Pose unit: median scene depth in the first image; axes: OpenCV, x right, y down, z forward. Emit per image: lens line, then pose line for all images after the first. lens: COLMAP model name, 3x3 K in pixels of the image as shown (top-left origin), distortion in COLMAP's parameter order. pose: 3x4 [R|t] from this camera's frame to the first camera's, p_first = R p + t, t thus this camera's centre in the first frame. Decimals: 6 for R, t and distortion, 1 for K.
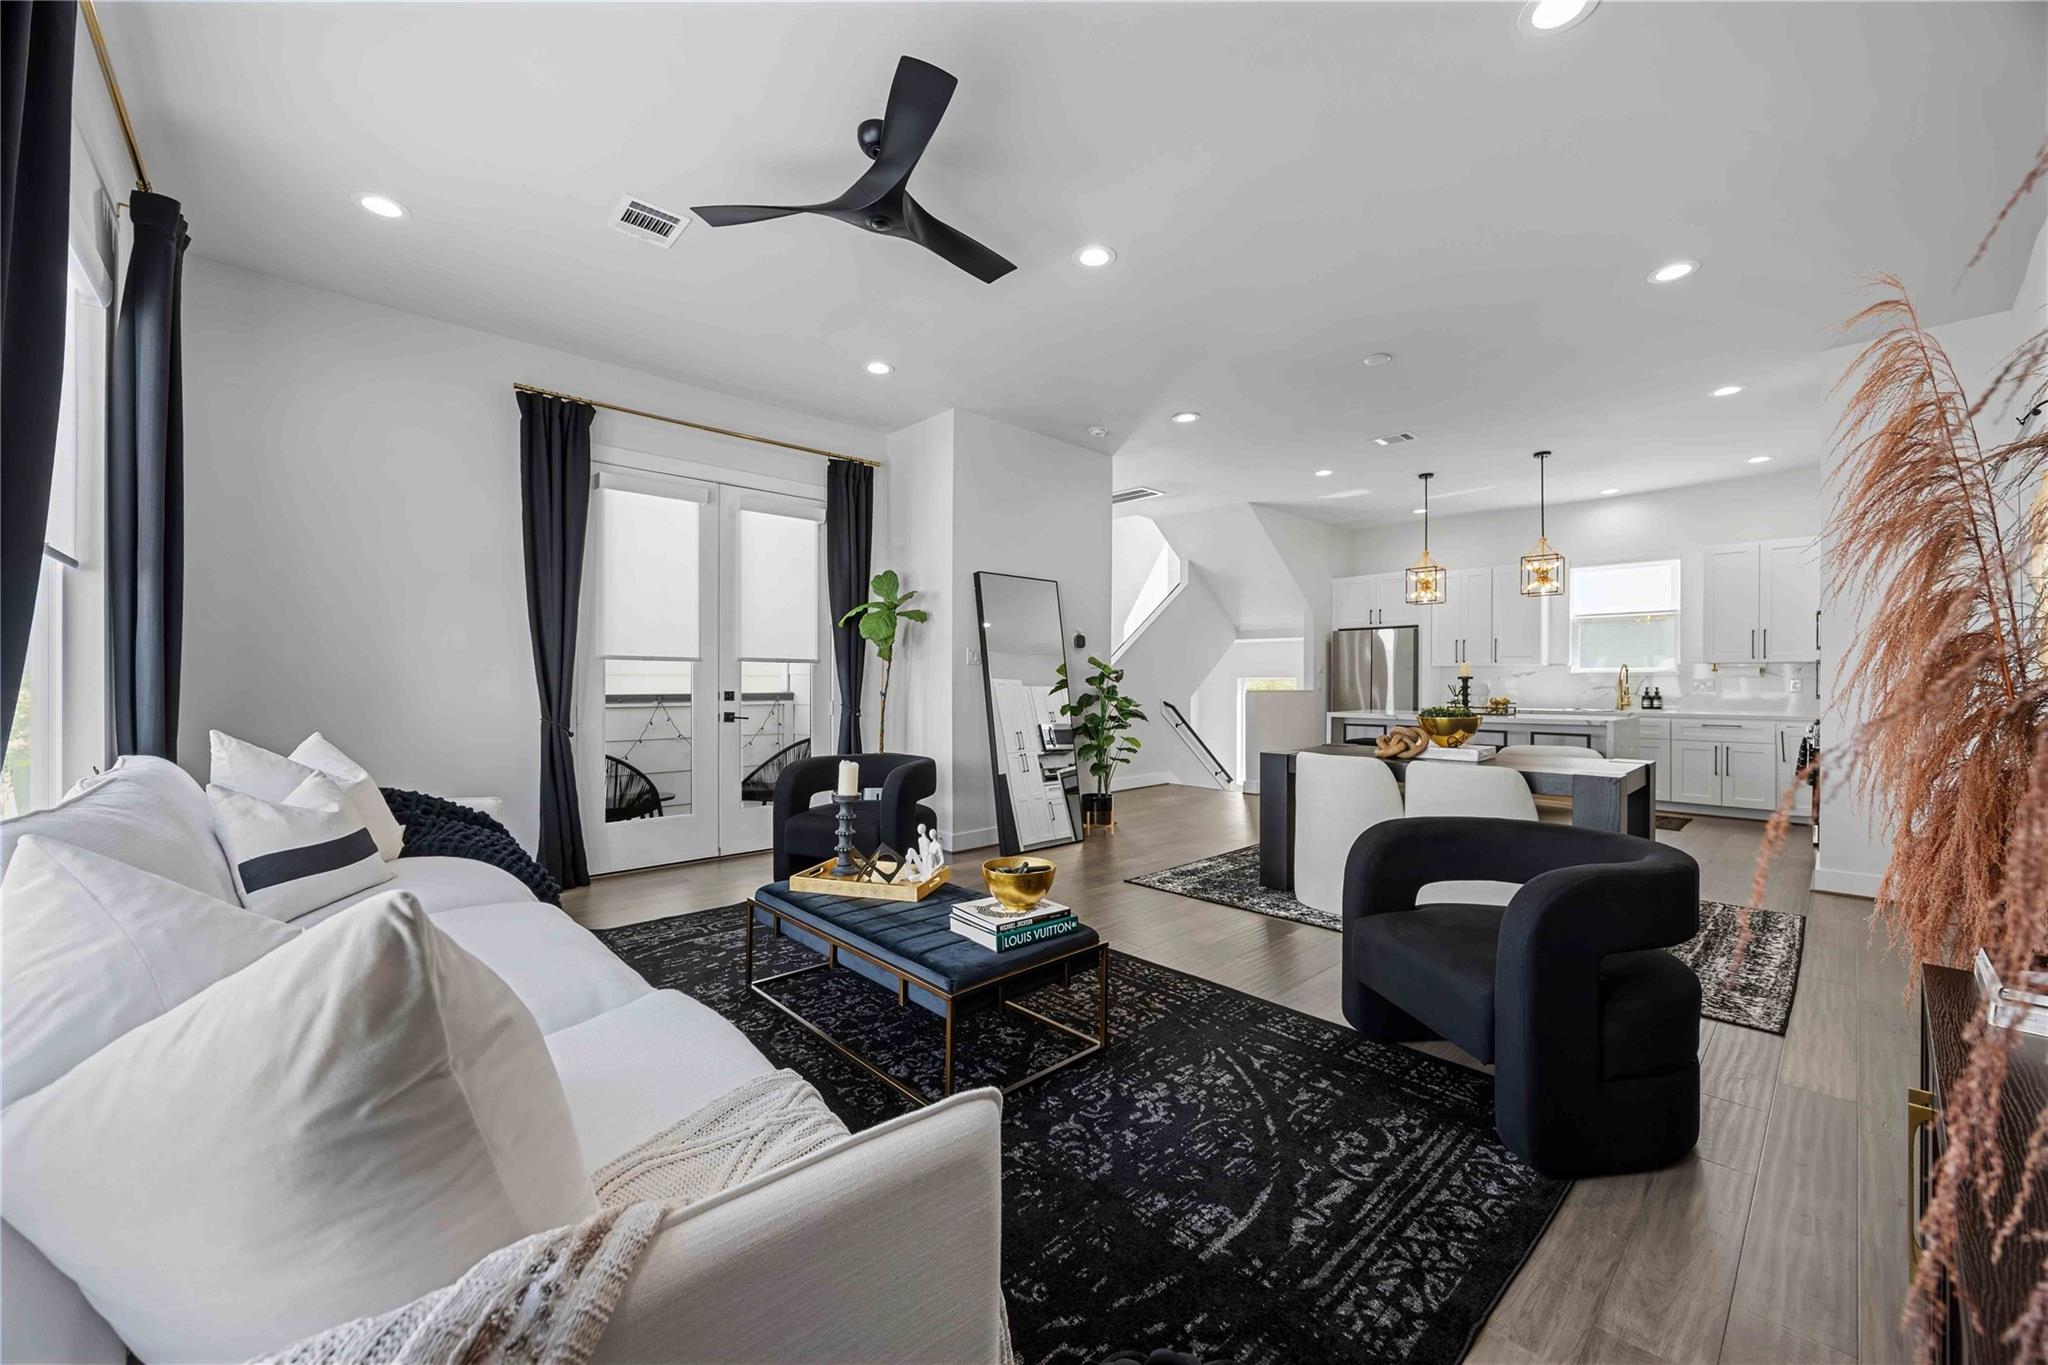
lens RADIAL K [[780.1, 0, 1017.8], [0, 780.1, 687.0], [0, 0, 1]] dist [-0.001684, 0.000200]
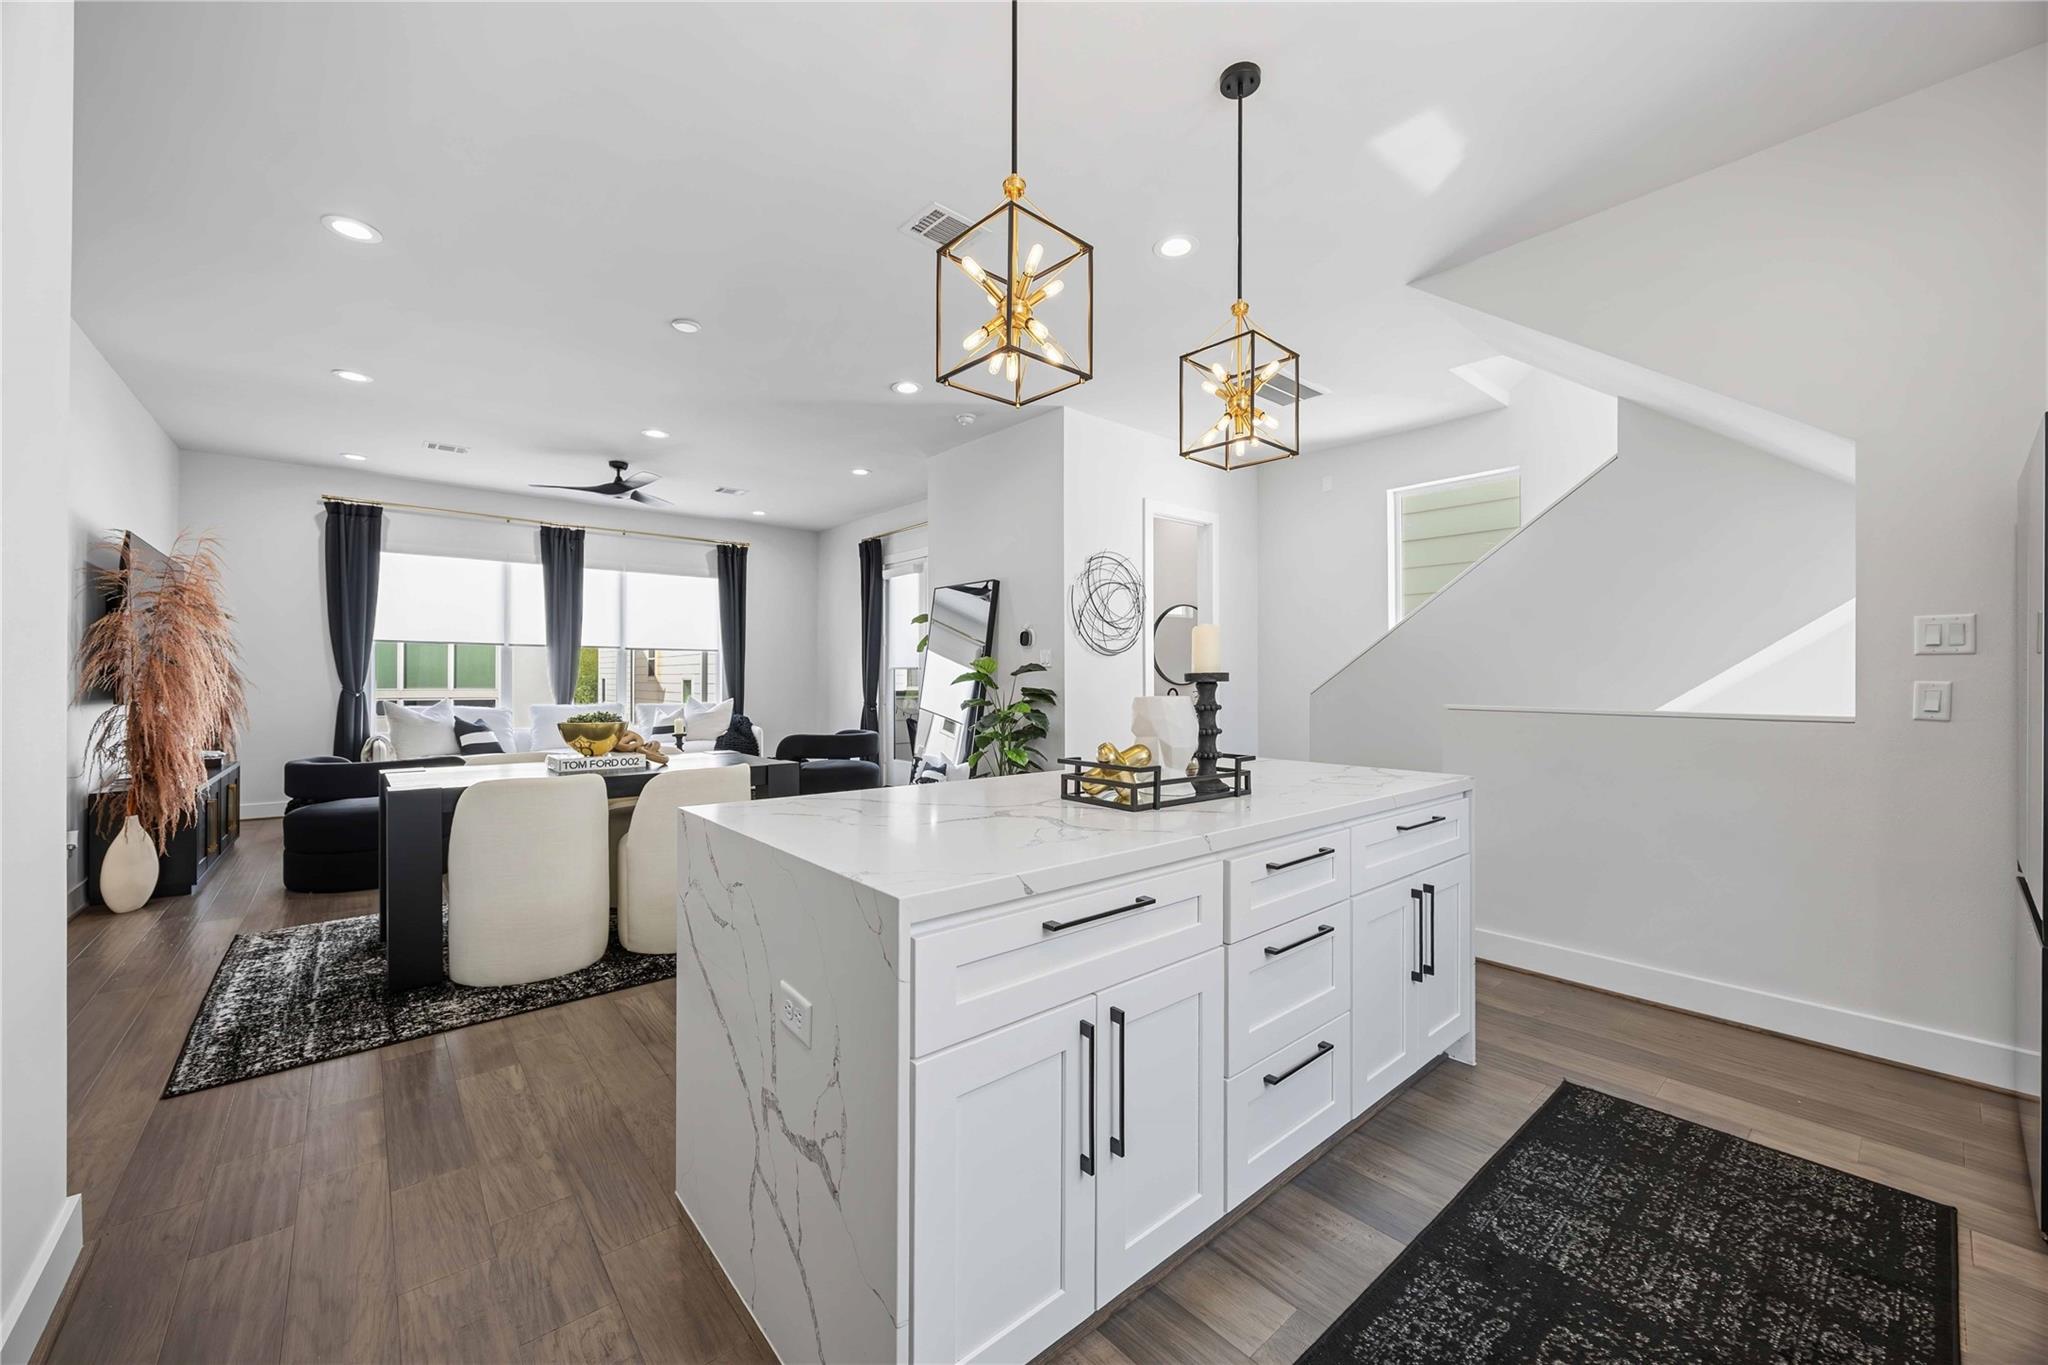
lens RADIAL K [[780.1, 0, 1024.9], [0, 780.1, 673.4], [0, 0, 1]] dist [-0.001684, 0.000200]
pose [[-0.043345, -0.008112, -0.999027, 2.287234], [-0.001926, 0.999966, -0.008036, -0.017607], [0.999058, 0.001575, -0.043359, 2.436960]]
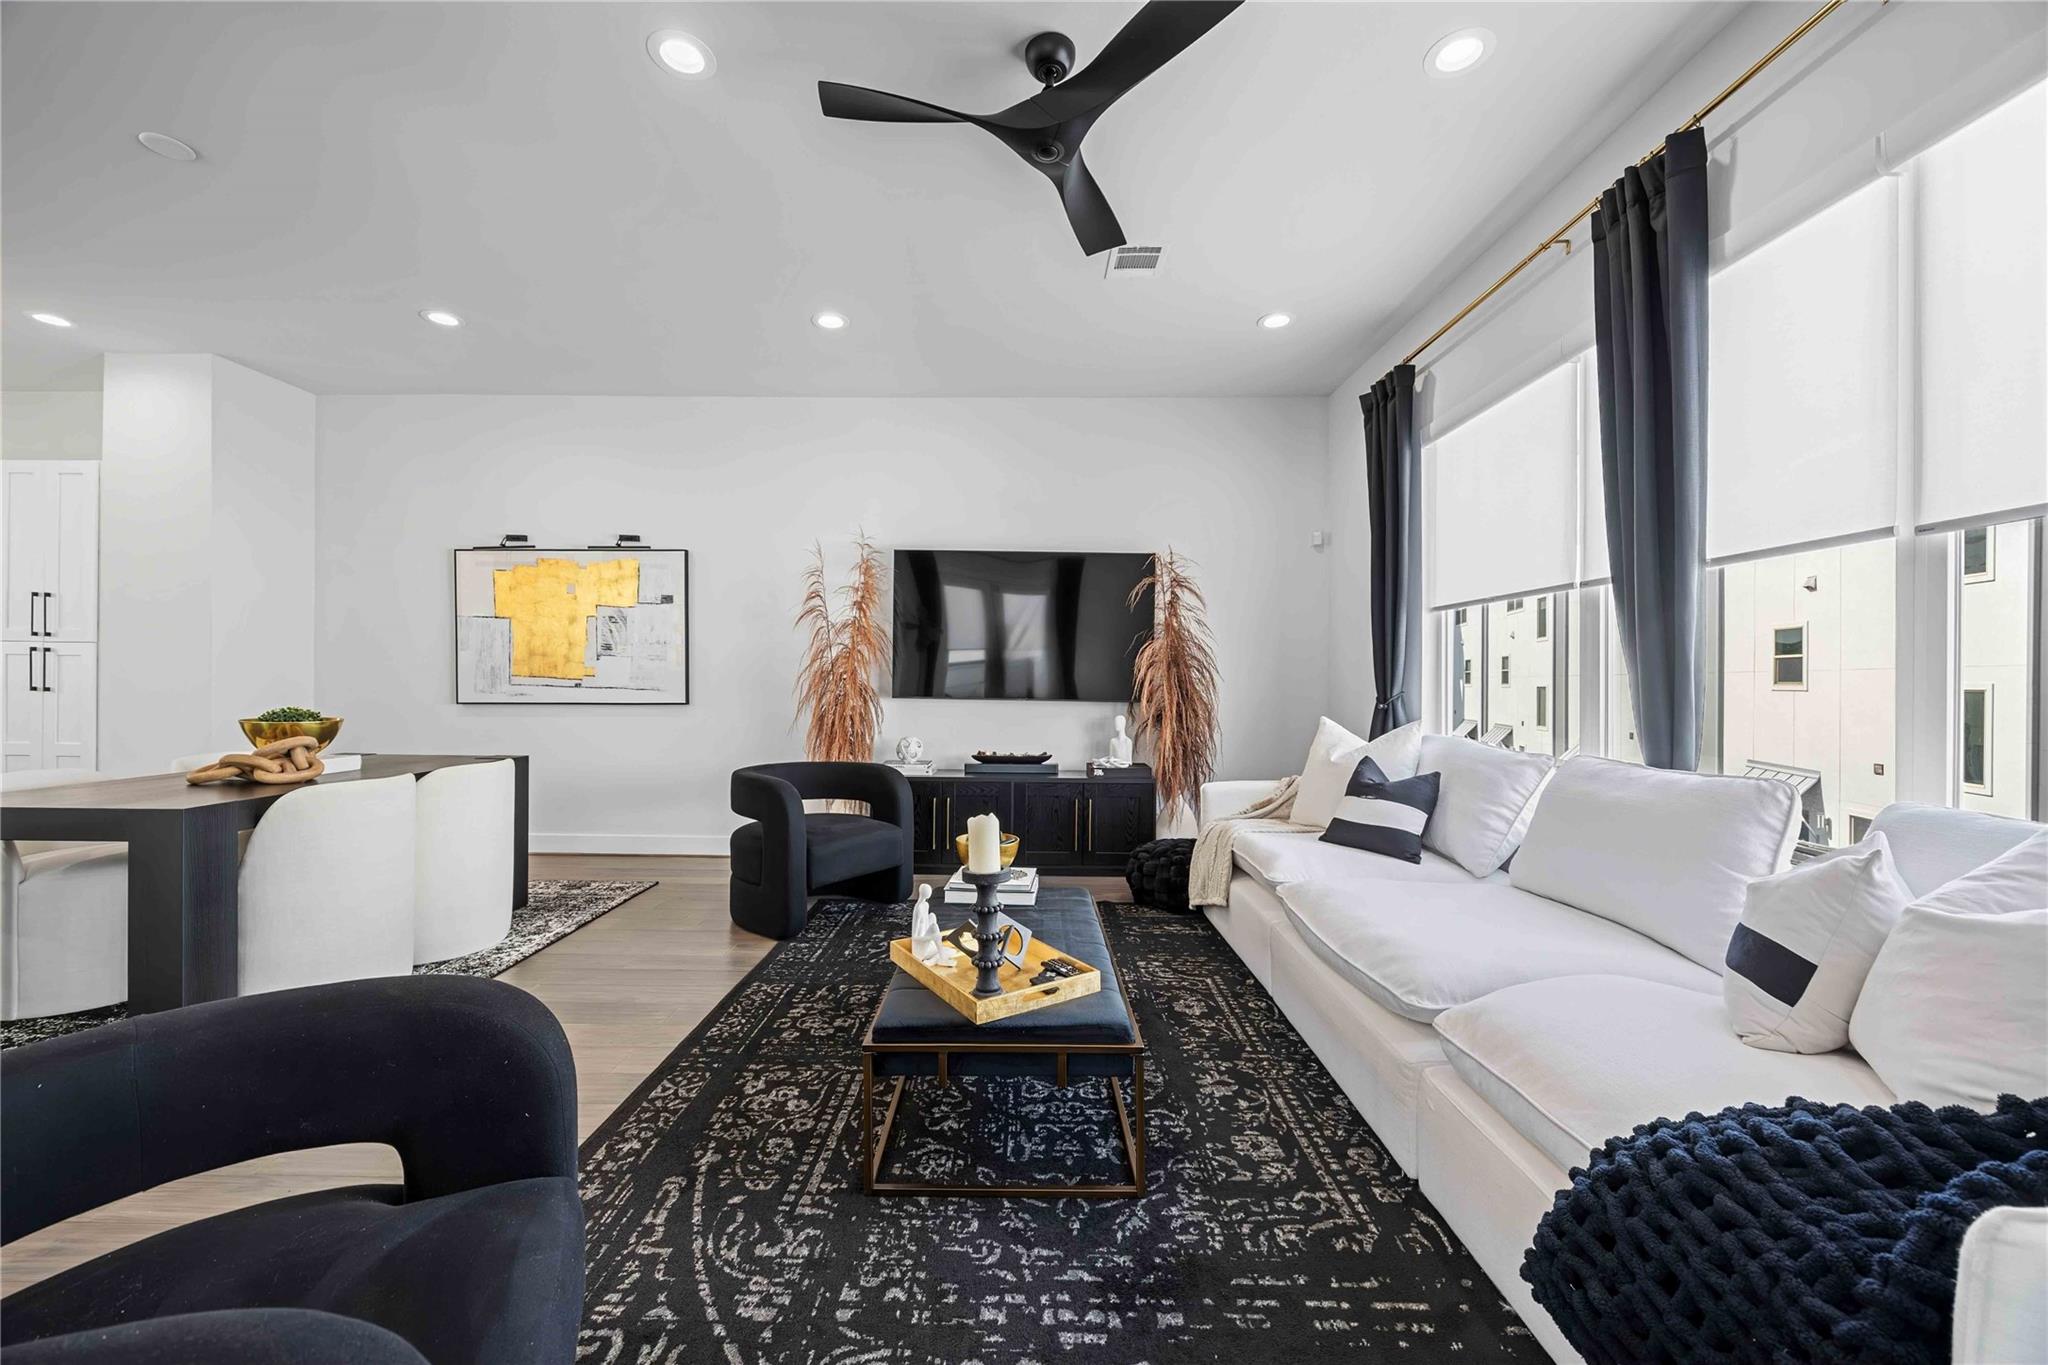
lens RADIAL K [[780.1, 0, 1019.2], [0, 780.1, 686.0], [0, 0, 1]] dist [-0.001684, 0.000200]
pose [[-0.731422, -0.011290, 0.681831, -0.754859], [-0.006489, 0.999933, 0.009597, -0.012142], [-0.681894, 0.002595, -0.731446, 1.663866]]
